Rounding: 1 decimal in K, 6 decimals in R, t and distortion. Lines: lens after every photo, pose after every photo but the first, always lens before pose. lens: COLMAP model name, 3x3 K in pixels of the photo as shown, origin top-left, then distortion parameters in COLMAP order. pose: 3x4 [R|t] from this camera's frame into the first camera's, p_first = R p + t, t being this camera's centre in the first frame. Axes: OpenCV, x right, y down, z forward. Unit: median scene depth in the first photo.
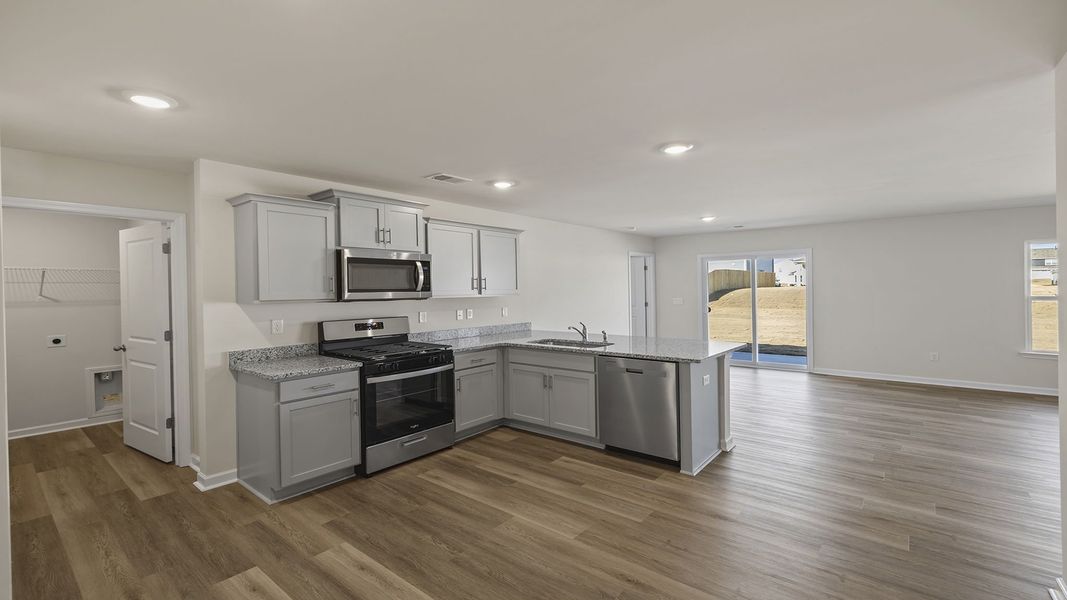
lens RADIAL K [[456.6, 0, 521.7], [0, 456.6, 296.9], [0, 0, 1]] dist [0.002556, 0.000578]
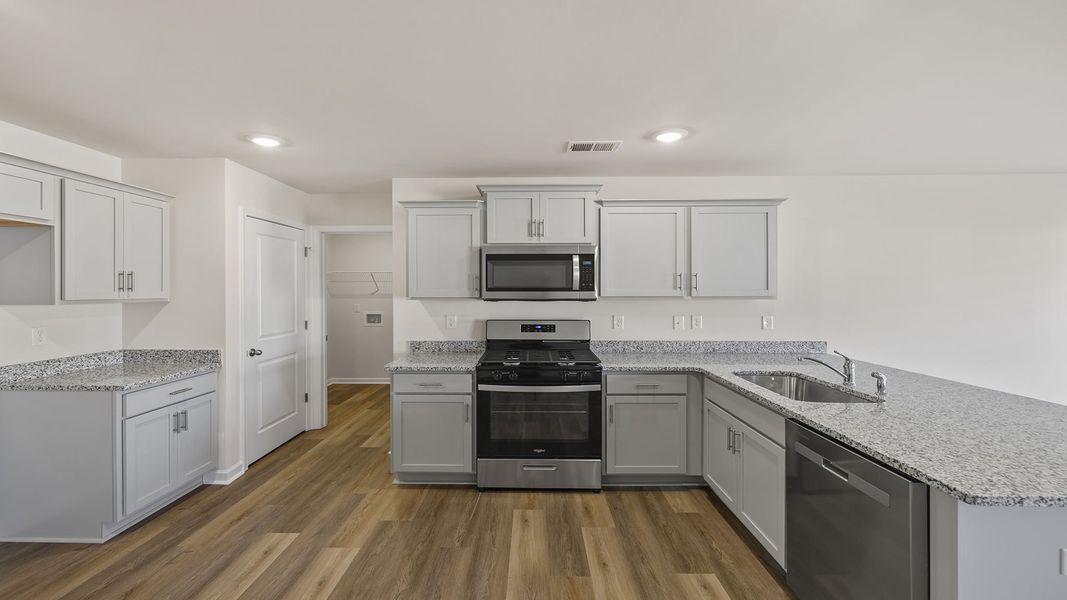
lens RADIAL K [[456.6, 0, 527.8], [0, 456.6, 292.3], [0, 0, 1]] dist [0.002556, 0.000578]
pose [[0.635396, 0.019002, -0.771953, 0.364938], [-0.019885, 0.999768, 0.008242, -0.014905], [0.771931, 0.010113, 0.635626, 0.407258]]
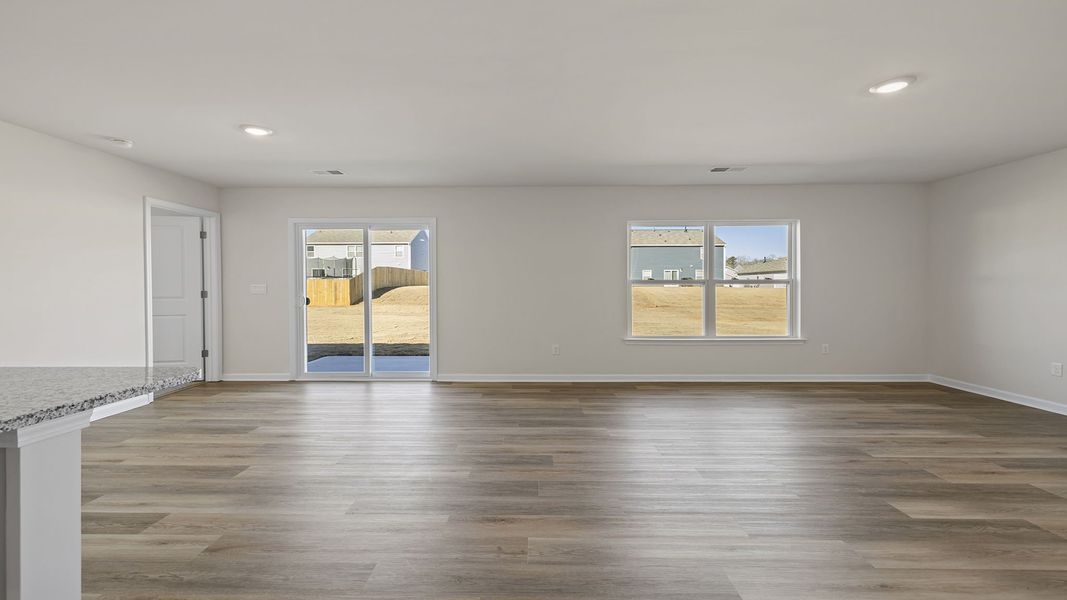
lens RADIAL K [[456.6, 0, 522.3], [0, 456.6, 290.6], [0, 0, 1]] dist [0.002556, 0.000578]
pose [[0.776347, 0.004972, 0.630286, 0.483978], [0.004394, 0.999902, -0.013300, 0.047179], [-0.630291, 0.013095, 0.776249, 0.580512]]
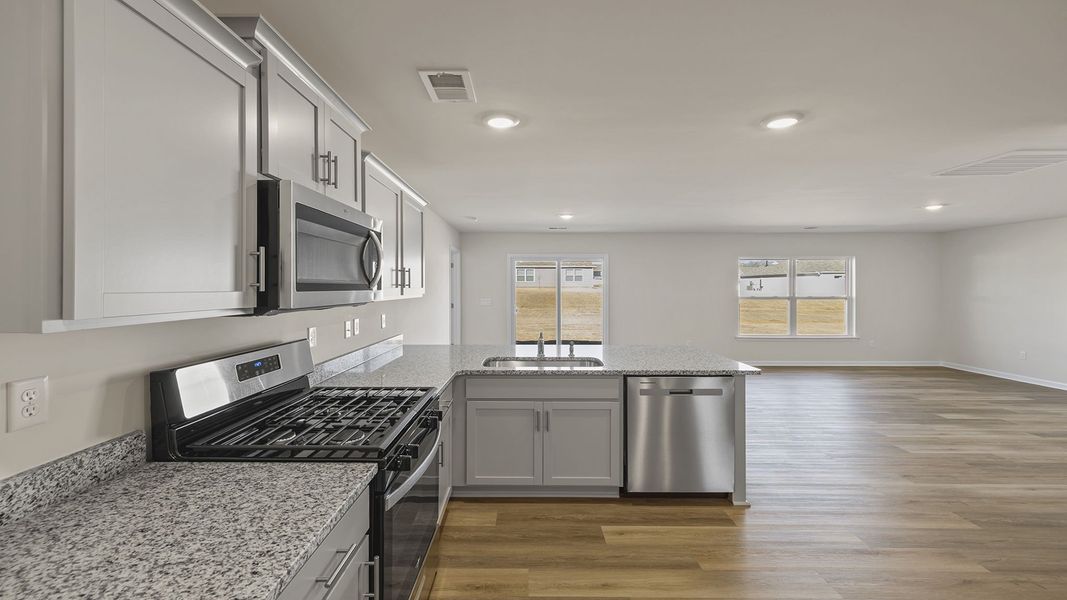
lens RADIAL K [[456.6, 0, 521.5], [0, 456.6, 290.4], [0, 0, 1]] dist [0.002556, 0.000578]
pose [[0.770024, 0.007706, 0.637968, -0.428708], [0.000902, 0.999913, -0.013167, -0.004000], [-0.638014, 0.010714, 0.769950, 0.501791]]
